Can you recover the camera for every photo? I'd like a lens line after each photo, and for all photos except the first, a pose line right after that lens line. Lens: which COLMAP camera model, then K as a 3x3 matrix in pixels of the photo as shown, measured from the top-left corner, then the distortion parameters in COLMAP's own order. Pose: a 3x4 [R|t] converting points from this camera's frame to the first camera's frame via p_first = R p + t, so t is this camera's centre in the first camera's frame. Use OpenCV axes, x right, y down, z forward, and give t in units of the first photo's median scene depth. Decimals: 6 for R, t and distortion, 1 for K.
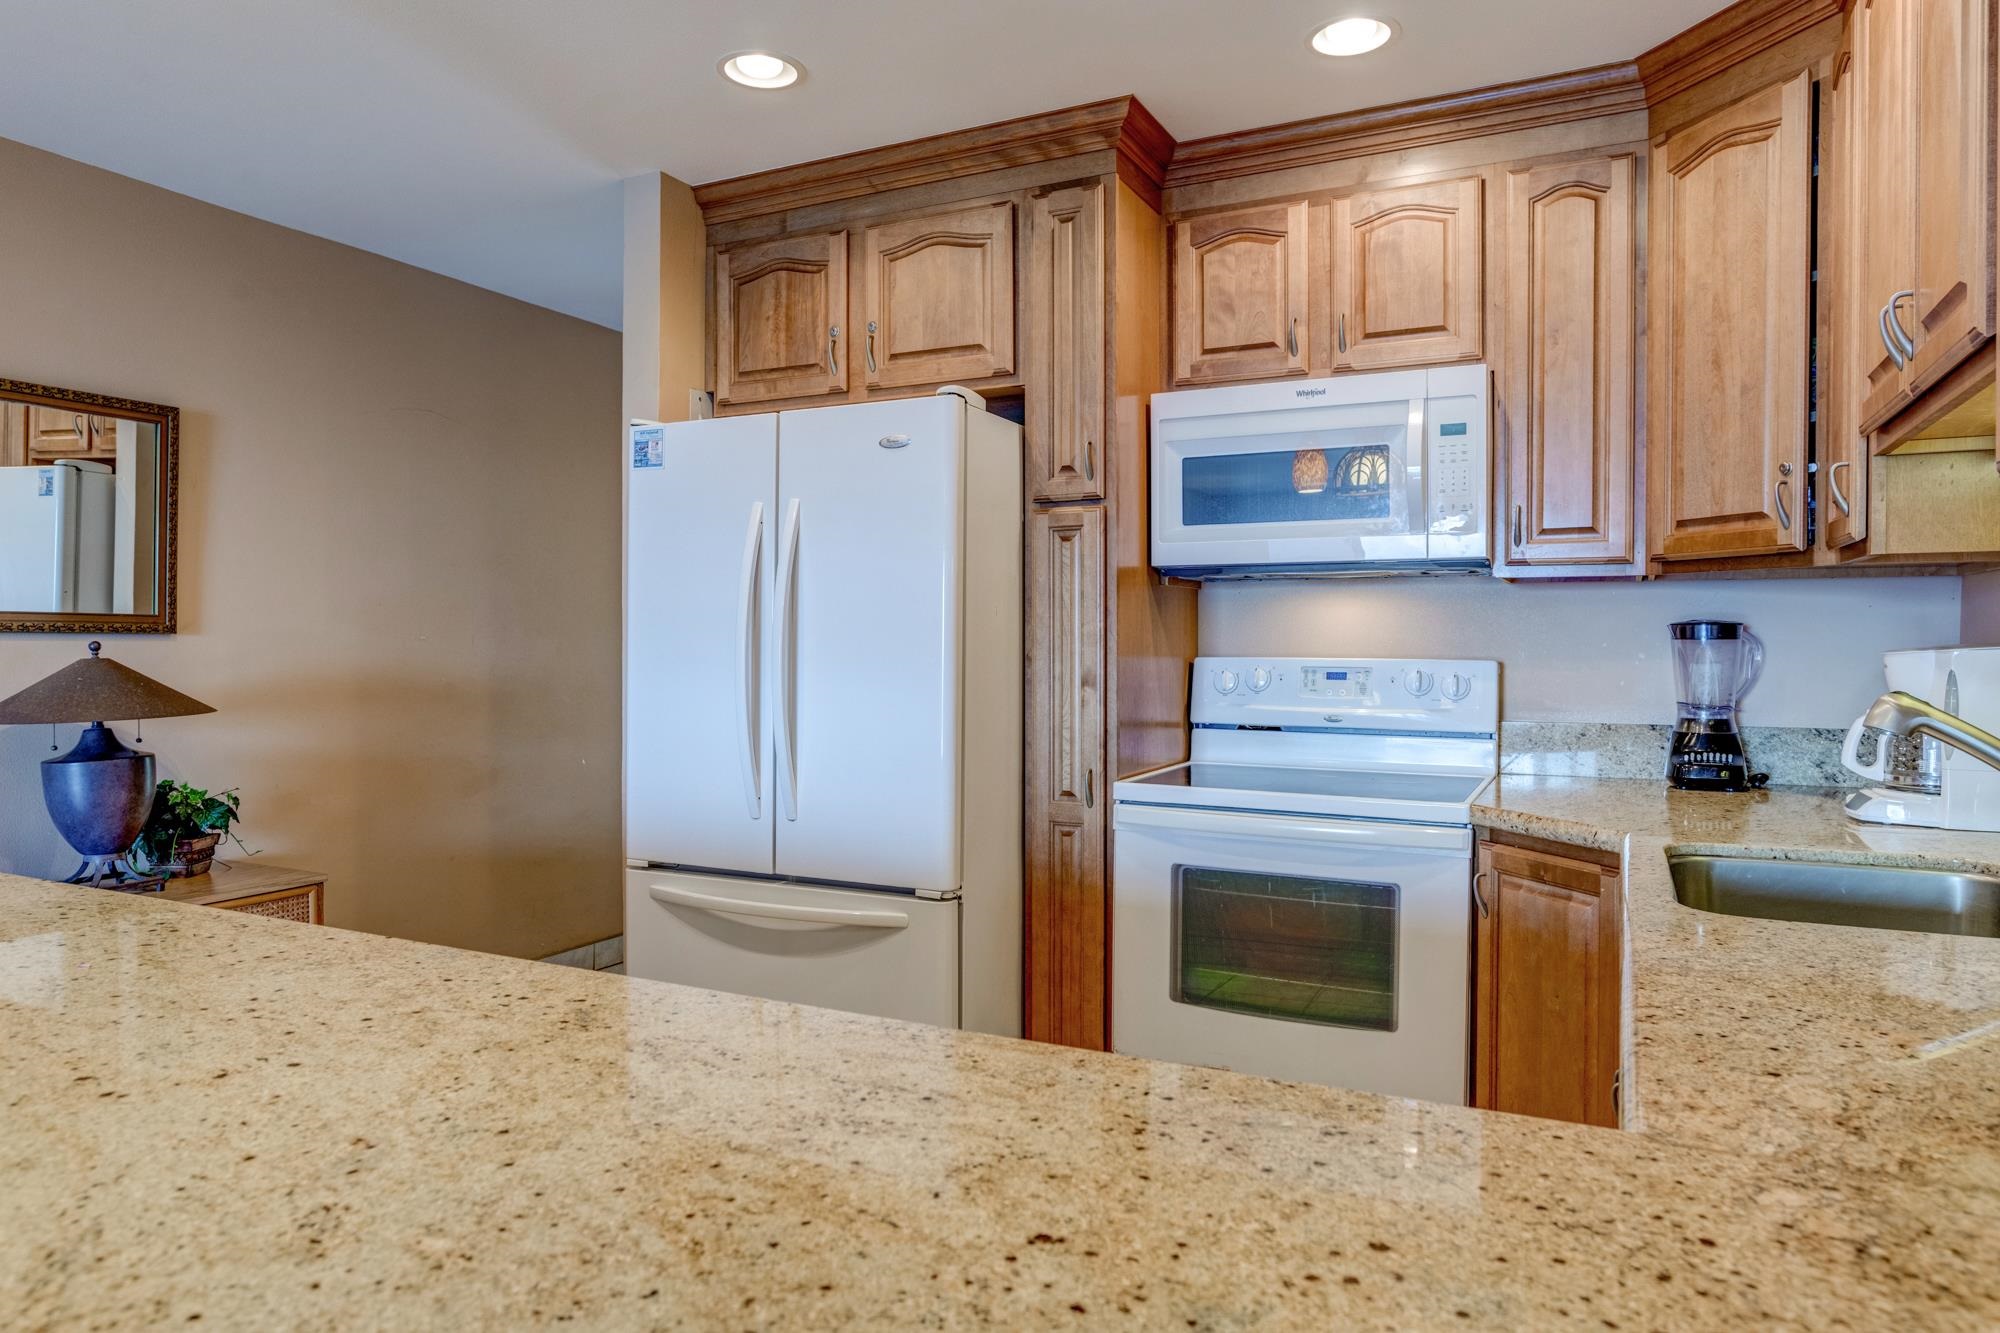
lens RADIAL K [[1238.8, 0, 1021.8], [0, 1238.8, 663.5], [0, 0, 1]] dist [-0.030390, 0.003883]
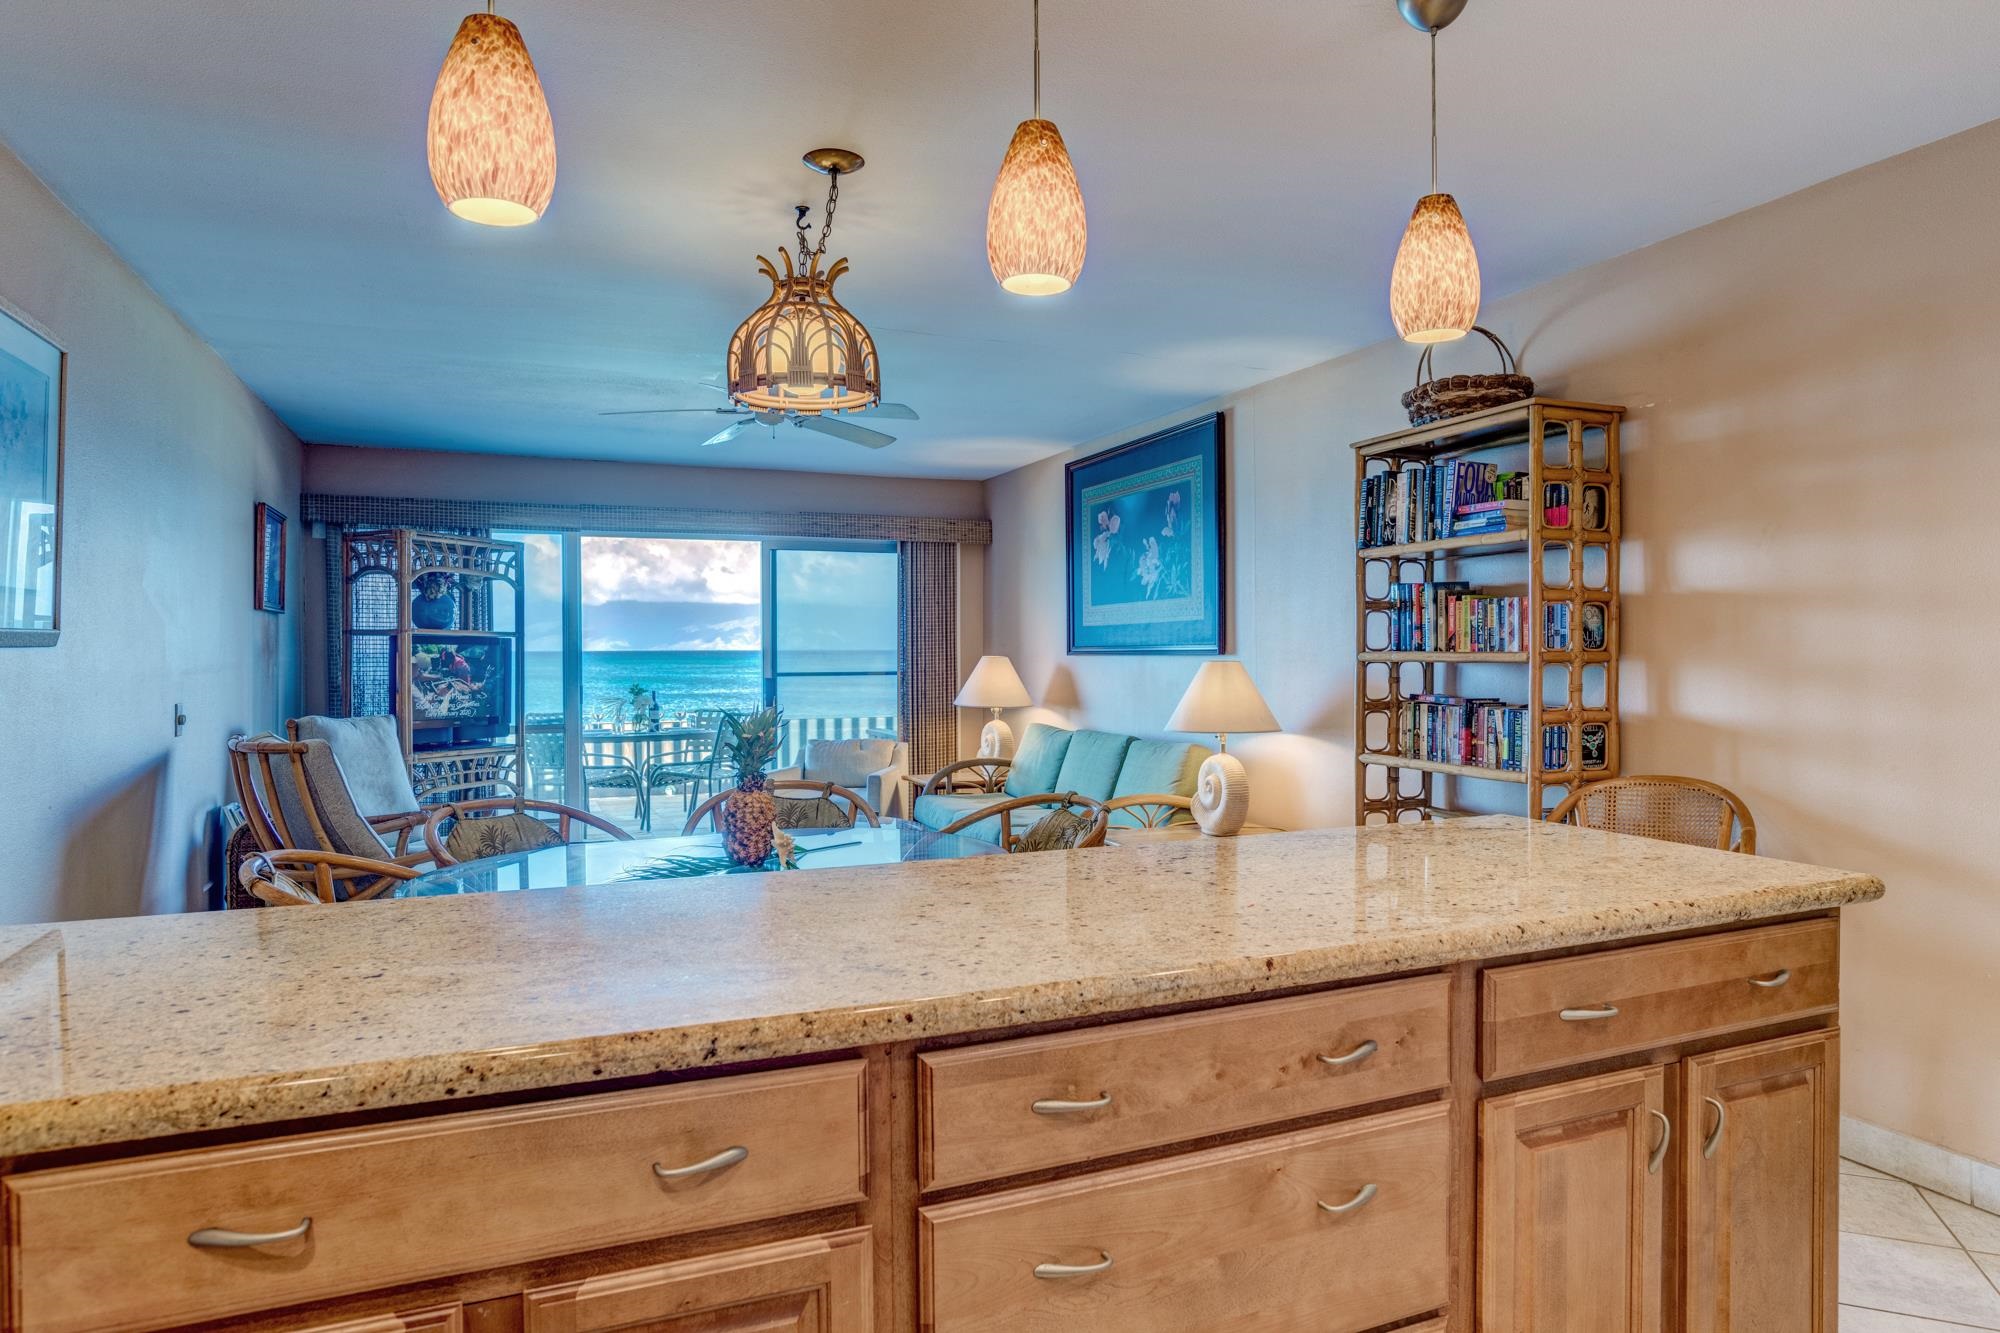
lens RADIAL K [[1224.3, 0, 987.7], [0, 1224.3, 623.1], [0, 0, 1]] dist [-0.032461, 0.010511]
pose [[-0.680869, -0.013256, -0.732285, 0.205722], [-0.009022, 0.999912, -0.009712, -0.025110], [0.732350, -0.000006, -0.680929, 0.798988]]
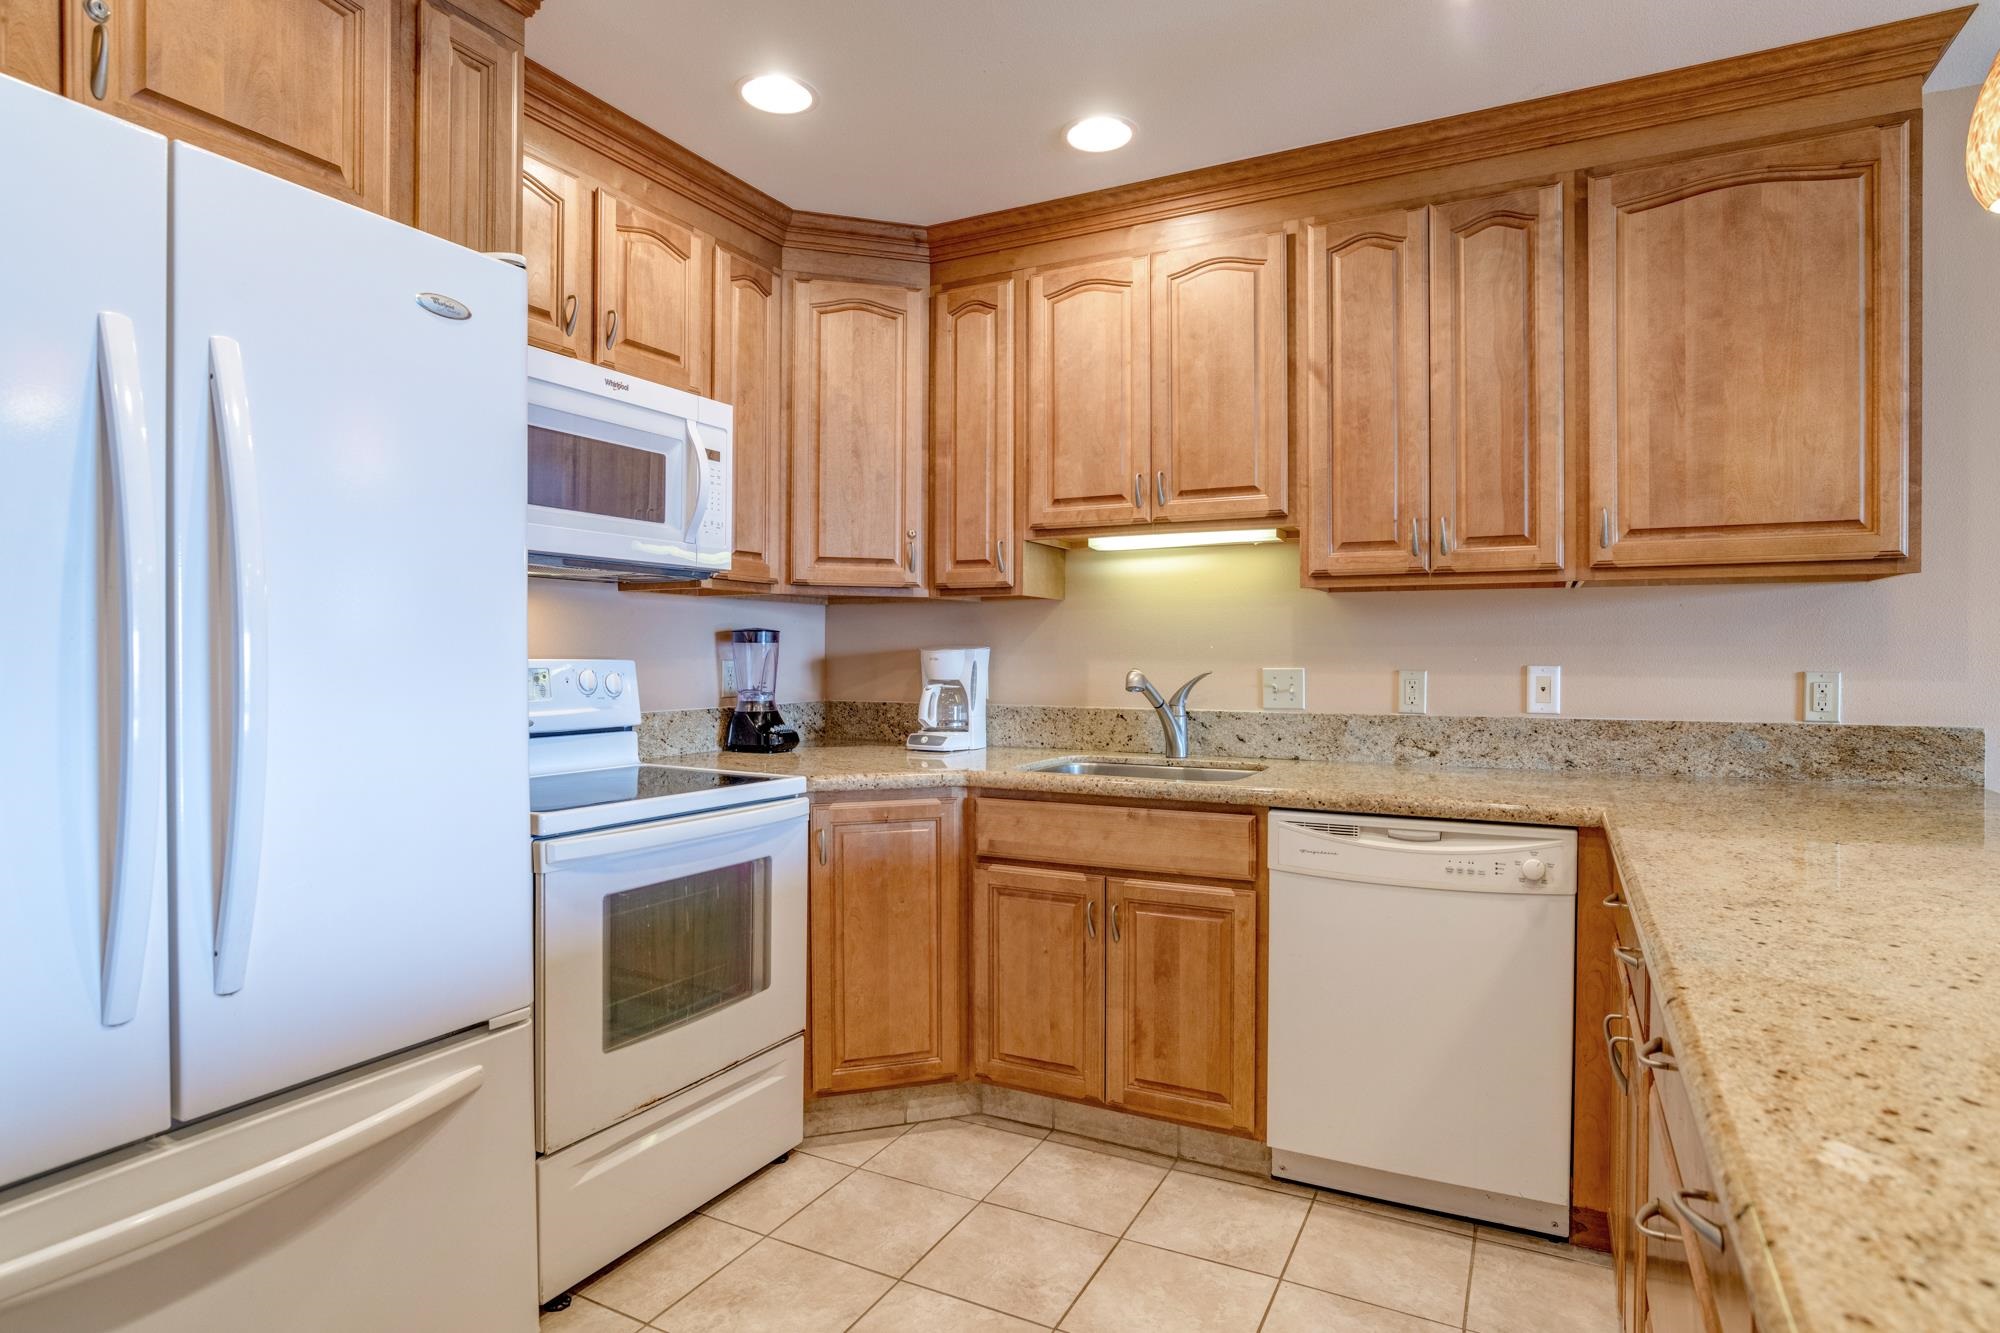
lens RADIAL K [[1055.8, 0, 1003.5], [0, 1055.8, 663.6], [0, 0, 1]] dist [-0.041732, 0.016087]
pose [[0.030207, -0.009088, 0.999502, -0.623196], [0.018167, 0.999798, 0.008542, -0.001692], [-0.999379, 0.017900, 0.030366, 0.720676]]
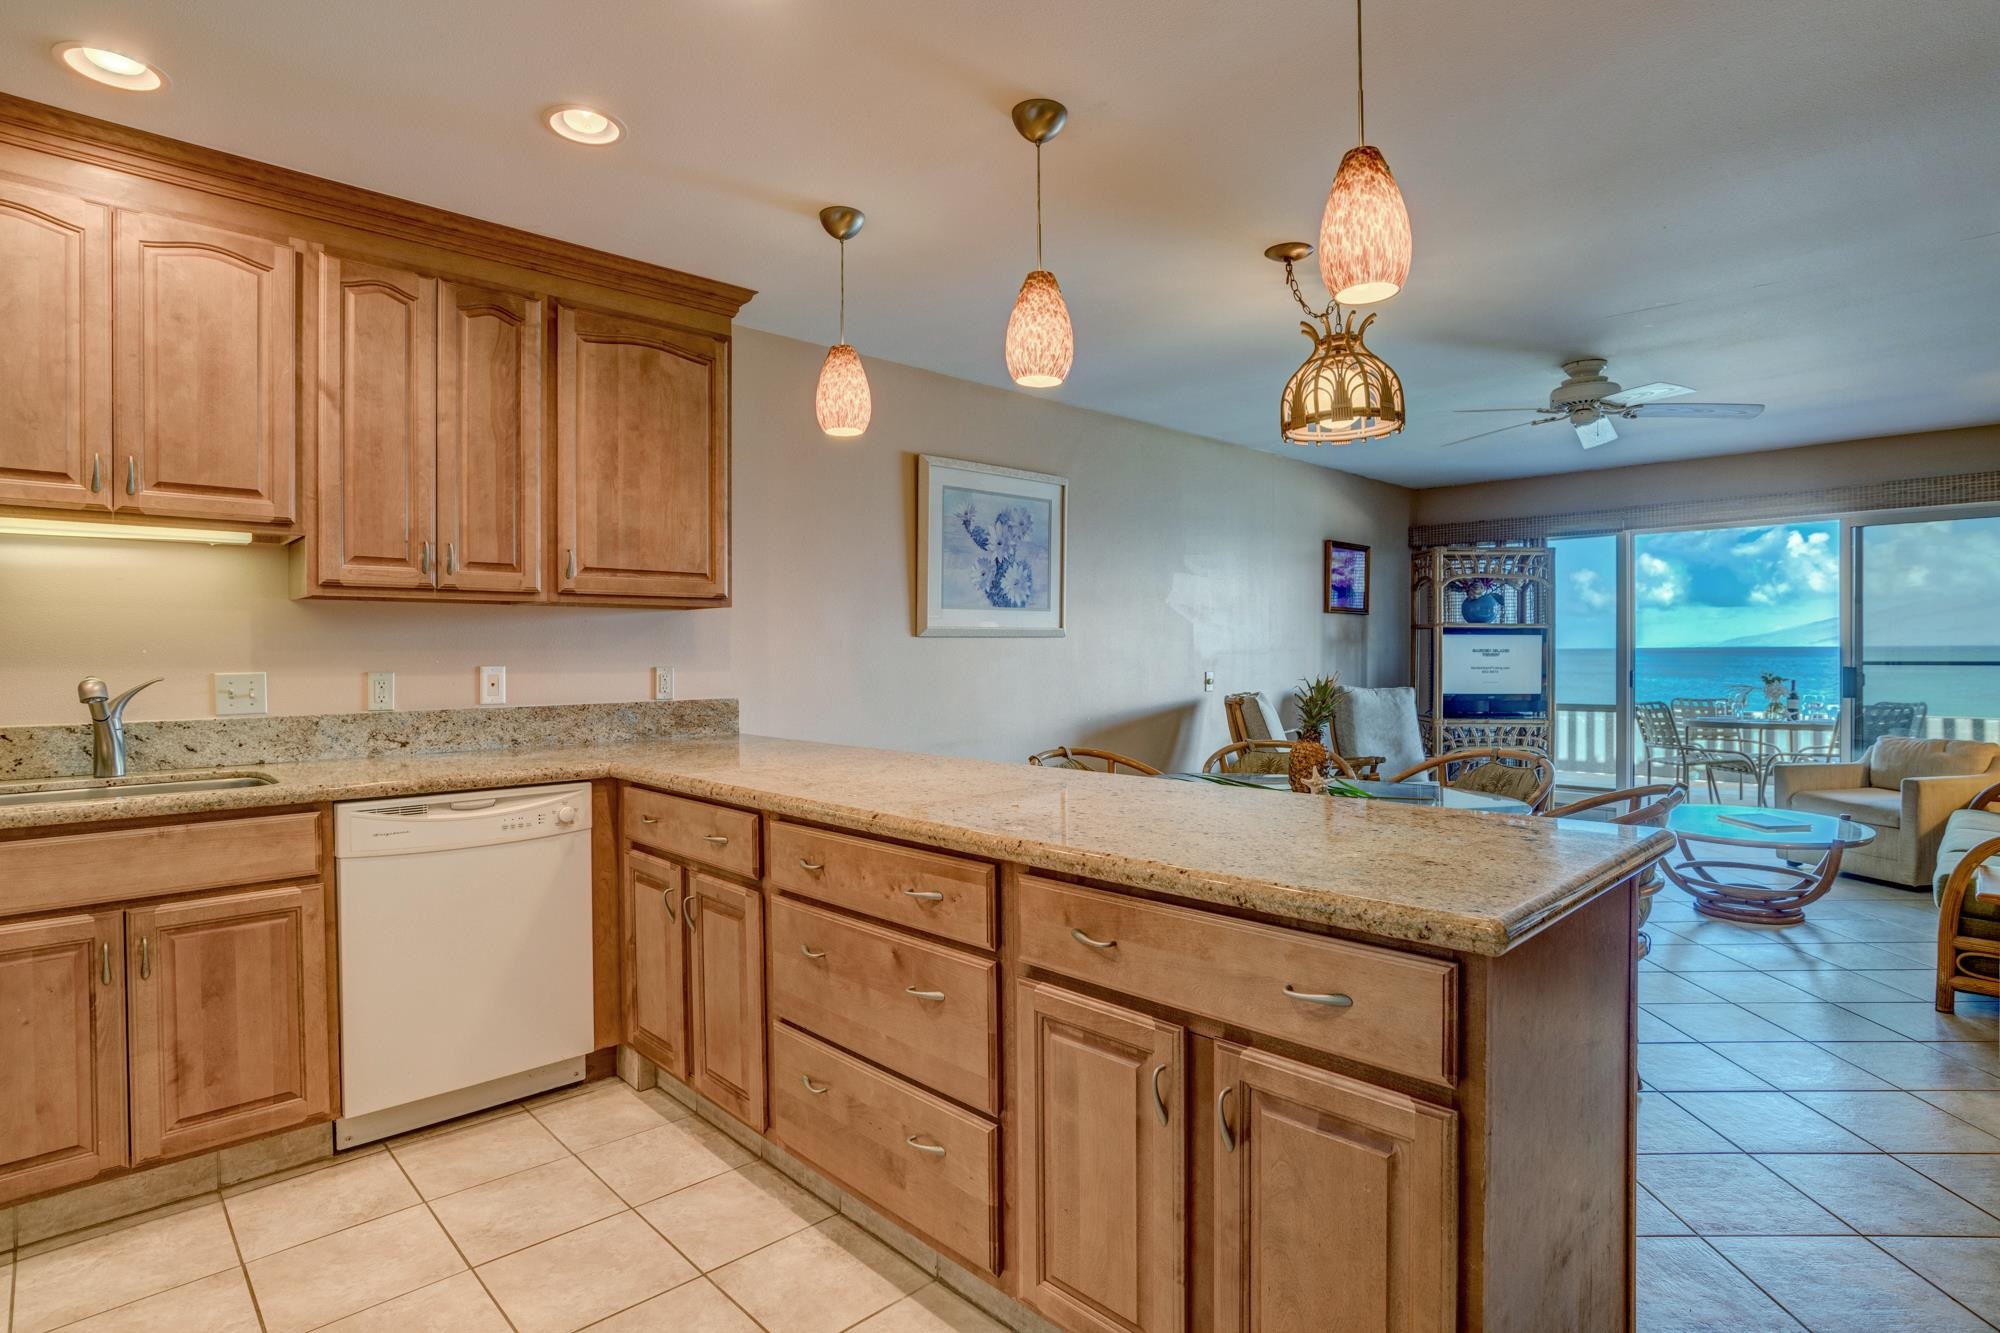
lens RADIAL K [[1020.2, 0, 1005.7], [0, 1020.2, 664.5], [0, 0, 1]] dist [-0.046894, 0.018376]
pose [[-0.936749, 0.002891, 0.349989, -0.610959], [0.013473, 0.999523, 0.027804, -0.009144], [-0.349741, 0.030761, -0.936341, 1.155838]]
